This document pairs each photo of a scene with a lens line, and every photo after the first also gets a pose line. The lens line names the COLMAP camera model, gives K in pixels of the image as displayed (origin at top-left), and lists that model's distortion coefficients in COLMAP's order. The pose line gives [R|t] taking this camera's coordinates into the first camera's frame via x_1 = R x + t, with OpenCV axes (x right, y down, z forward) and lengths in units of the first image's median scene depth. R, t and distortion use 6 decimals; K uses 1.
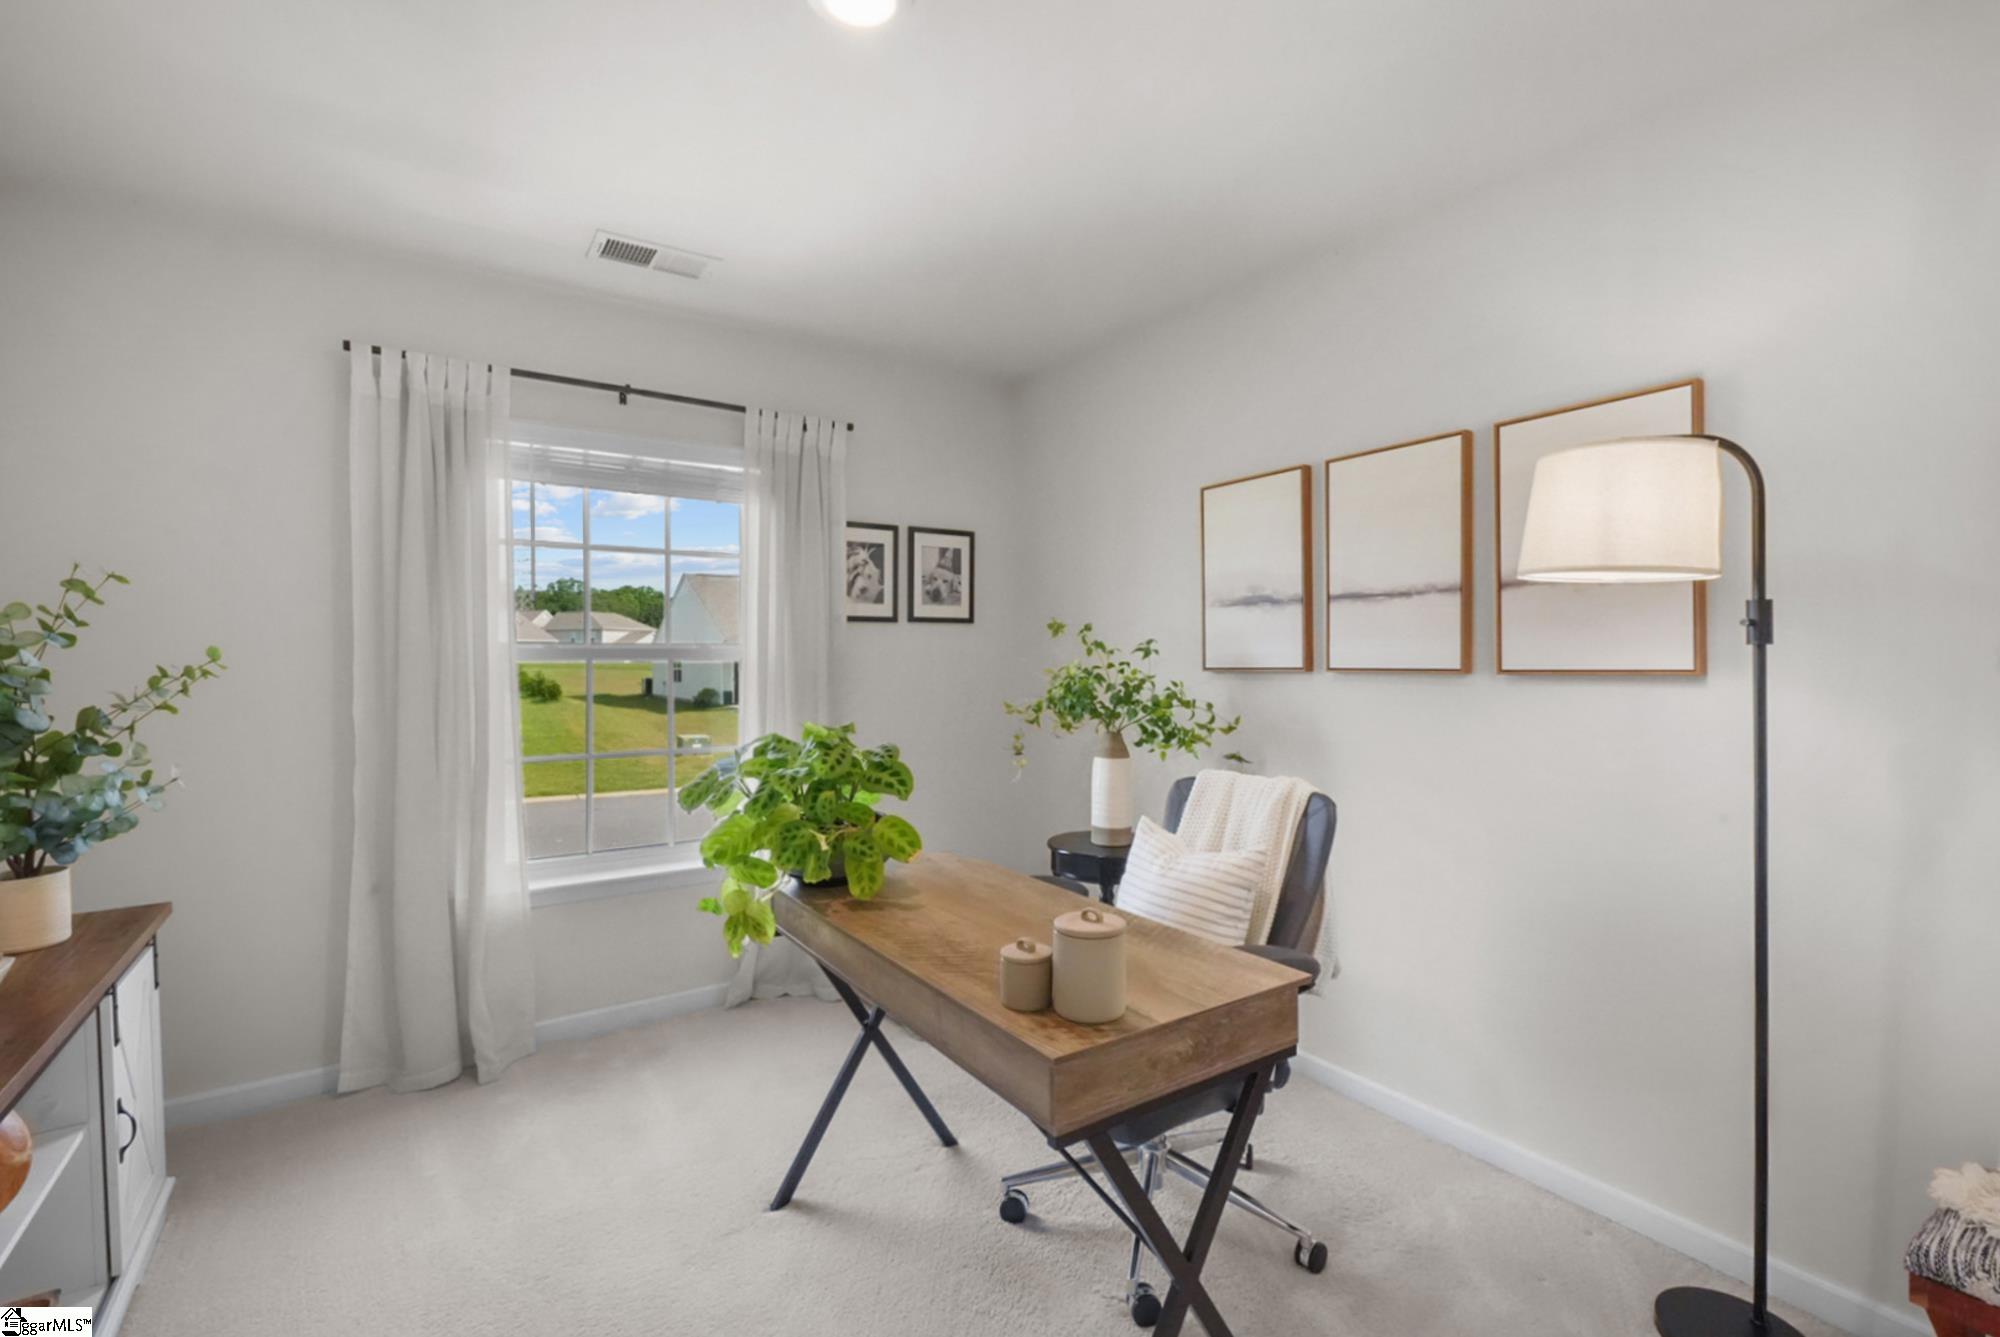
lens RADIAL K [[902.2, 0, 1006.6], [0, 902.2, 663.3], [0, 0, 1]] dist [0.002388, -0.000369]
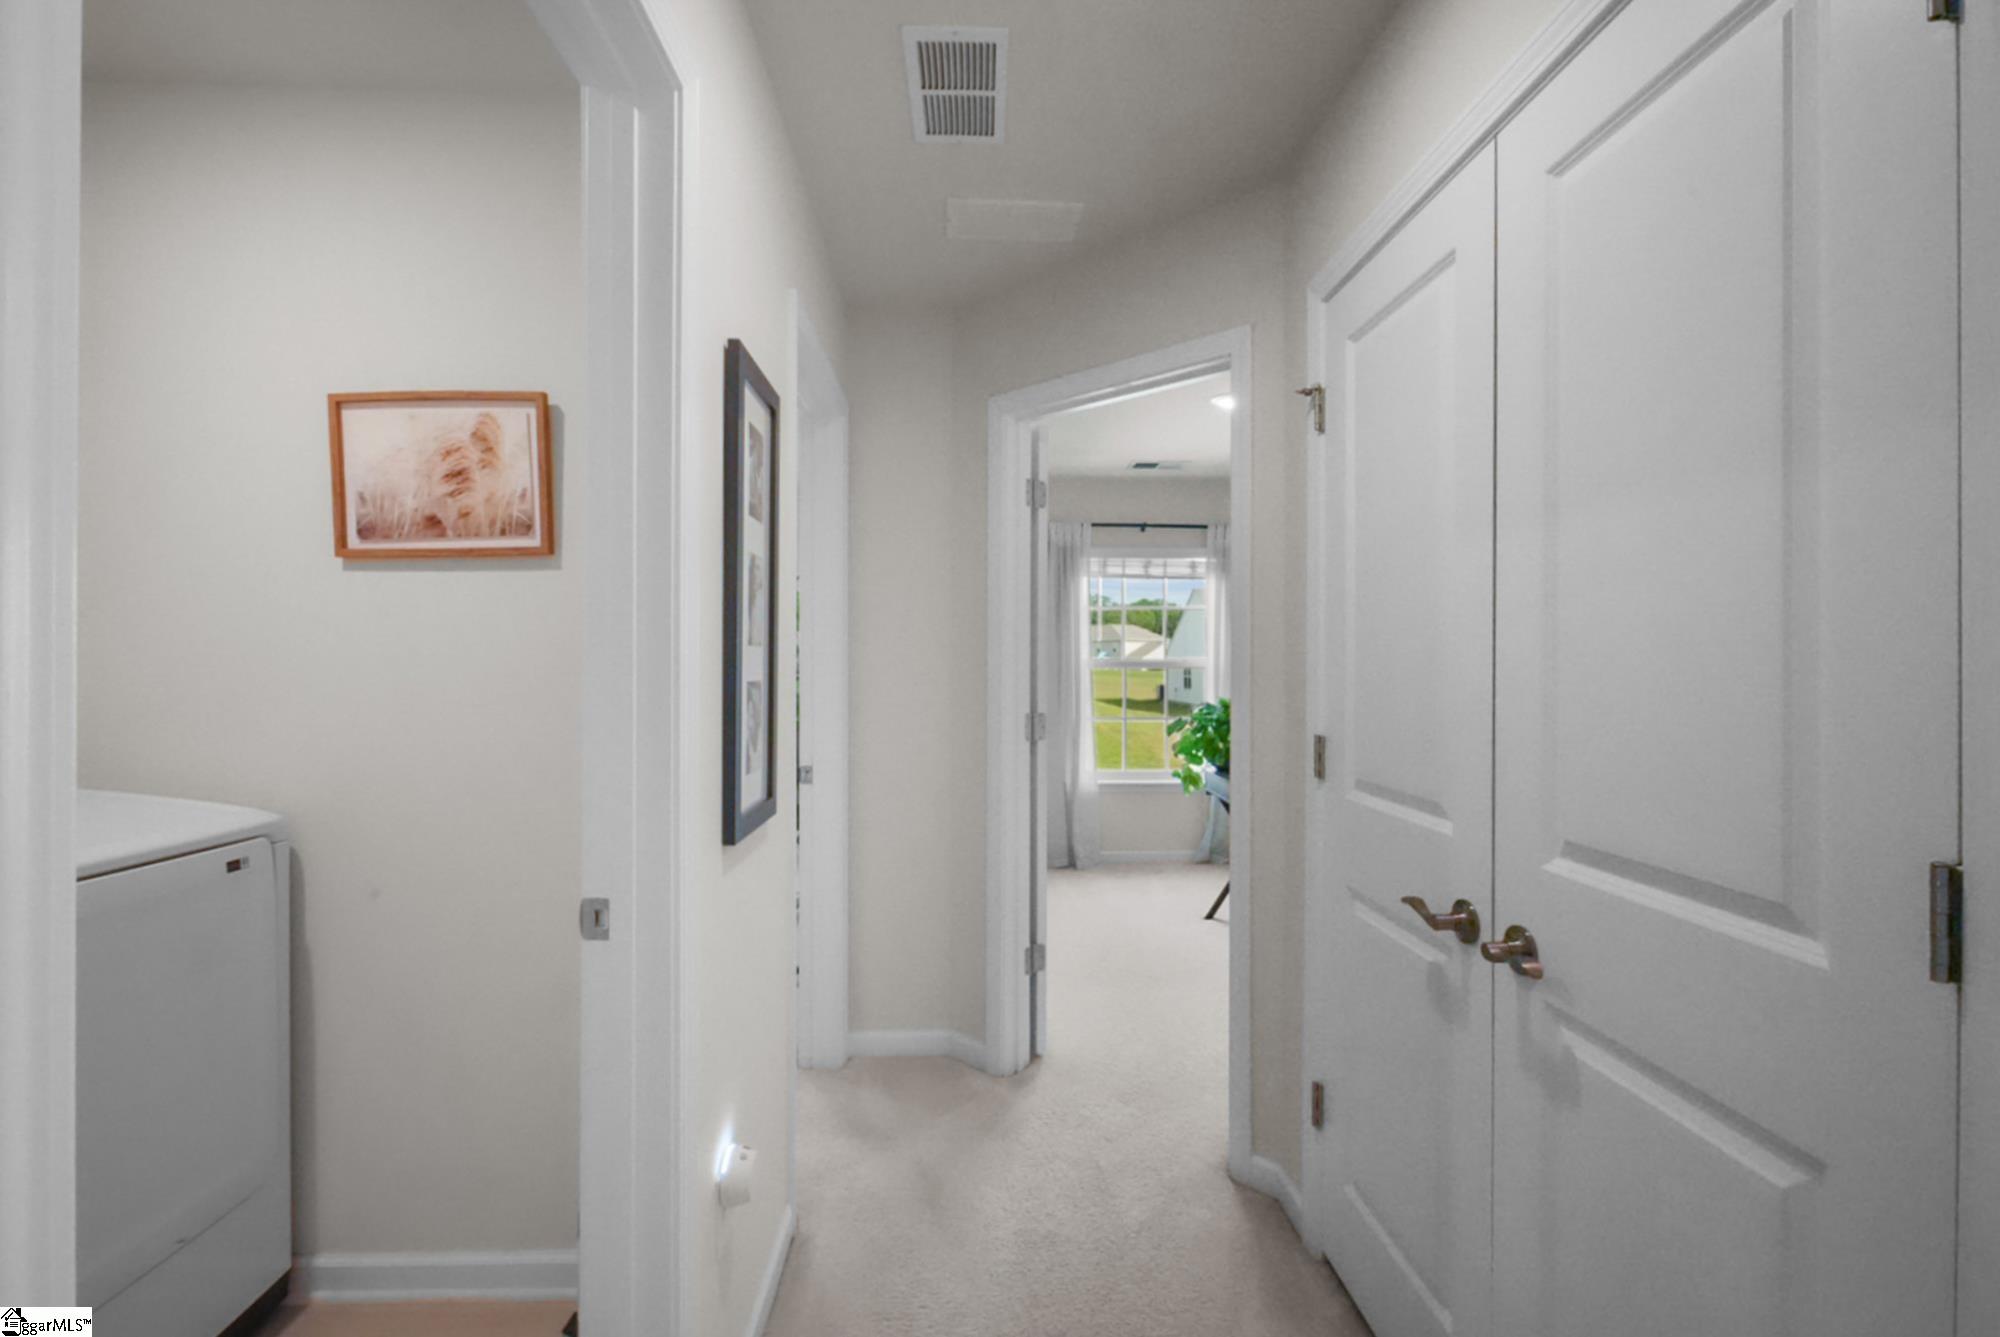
lens RADIAL K [[902.2, 0, 999.5], [0, 902.2, 664.0], [0, 0, 1]] dist [0.002388, -0.000369]
pose [[0.849238, 0.002241, -0.528006, 0.356394], [-0.007080, 0.999949, -0.007144, 0.004092], [0.527963, 0.009805, 0.849211, -0.851516]]
